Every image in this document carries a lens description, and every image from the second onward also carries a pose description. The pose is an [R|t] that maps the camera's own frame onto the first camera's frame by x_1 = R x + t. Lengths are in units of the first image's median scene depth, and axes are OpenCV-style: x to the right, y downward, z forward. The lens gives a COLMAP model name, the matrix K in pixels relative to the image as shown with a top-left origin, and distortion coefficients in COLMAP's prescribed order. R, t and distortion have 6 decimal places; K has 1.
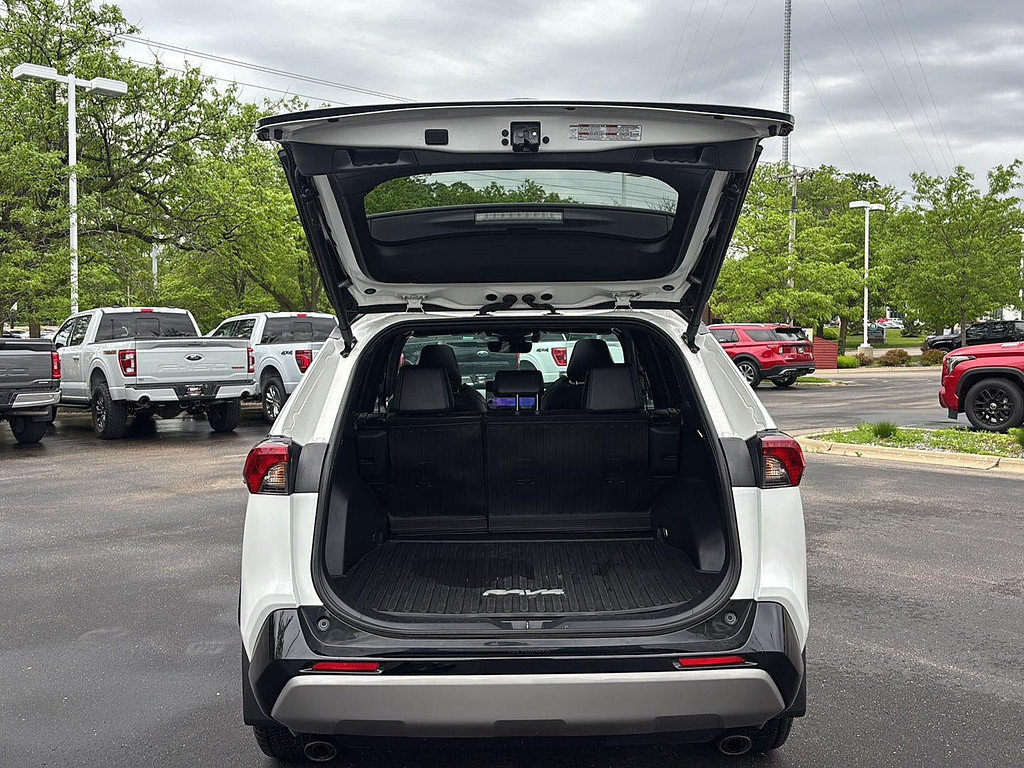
lens RADIAL K [[961.6, 0, 512.0], [0, 961.6, 384.0], [0, 0, 1]] dist [0.115355, -0.264942]
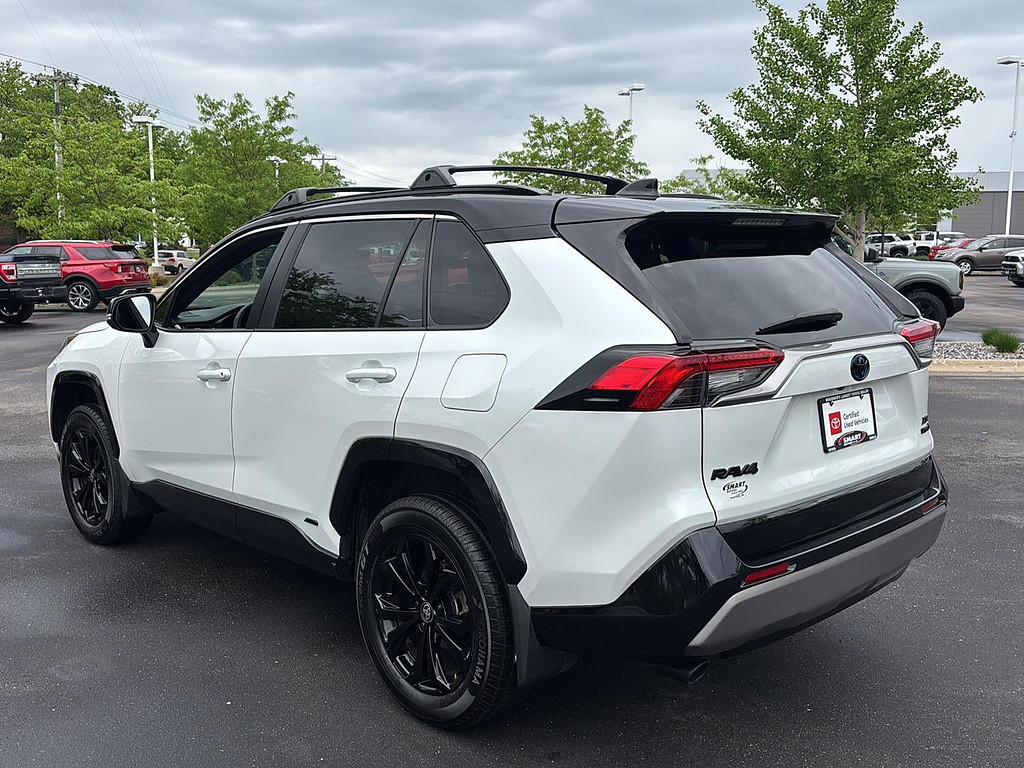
lens RADIAL K [[961.6, 0, 512.0], [0, 961.6, 384.0], [0, 0, 1]] dist [0.115355, -0.264942]
pose [[0.741751, -0.084370, 0.665347, -0.107610], [0.030239, 0.995254, 0.092493, 0.000354], [-0.669993, -0.048487, 0.740782, 0.048903]]
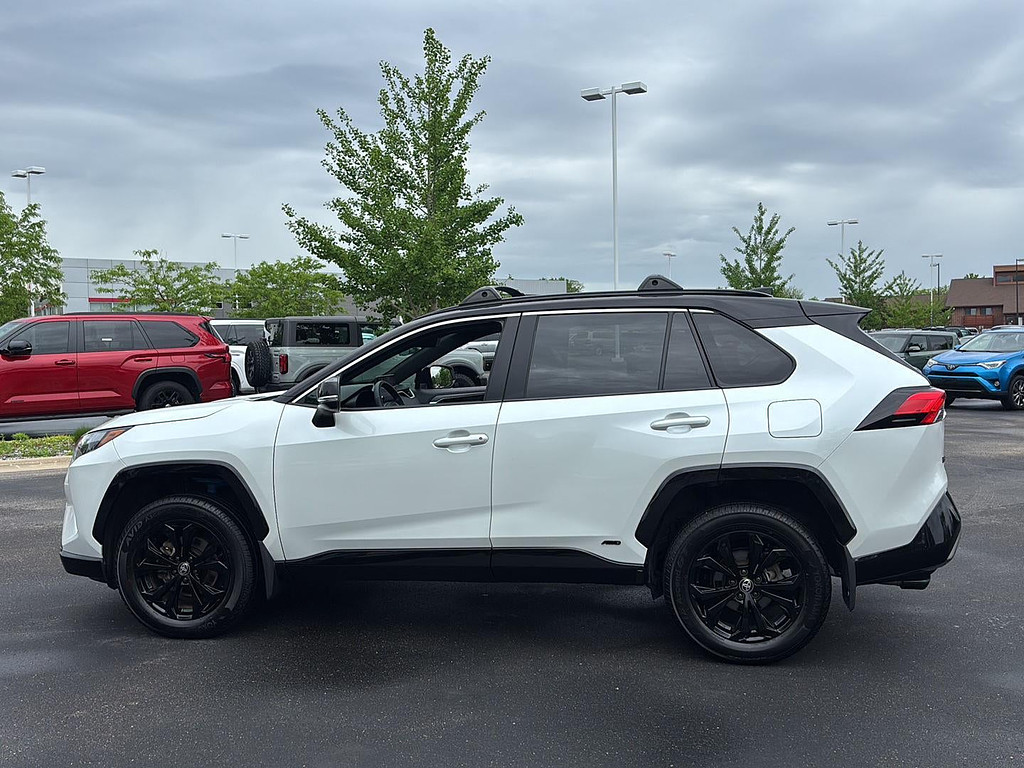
lens RADIAL K [[961.6, 0, 512.0], [0, 961.6, 384.0], [0, 0, 1]] dist [0.115355, -0.264942]
pose [[0.209530, -0.037297, 0.977091, -0.216393], [0.056468, 0.998066, 0.025989, -0.003122], [-0.976170, 0.049729, 0.211231, 0.149543]]
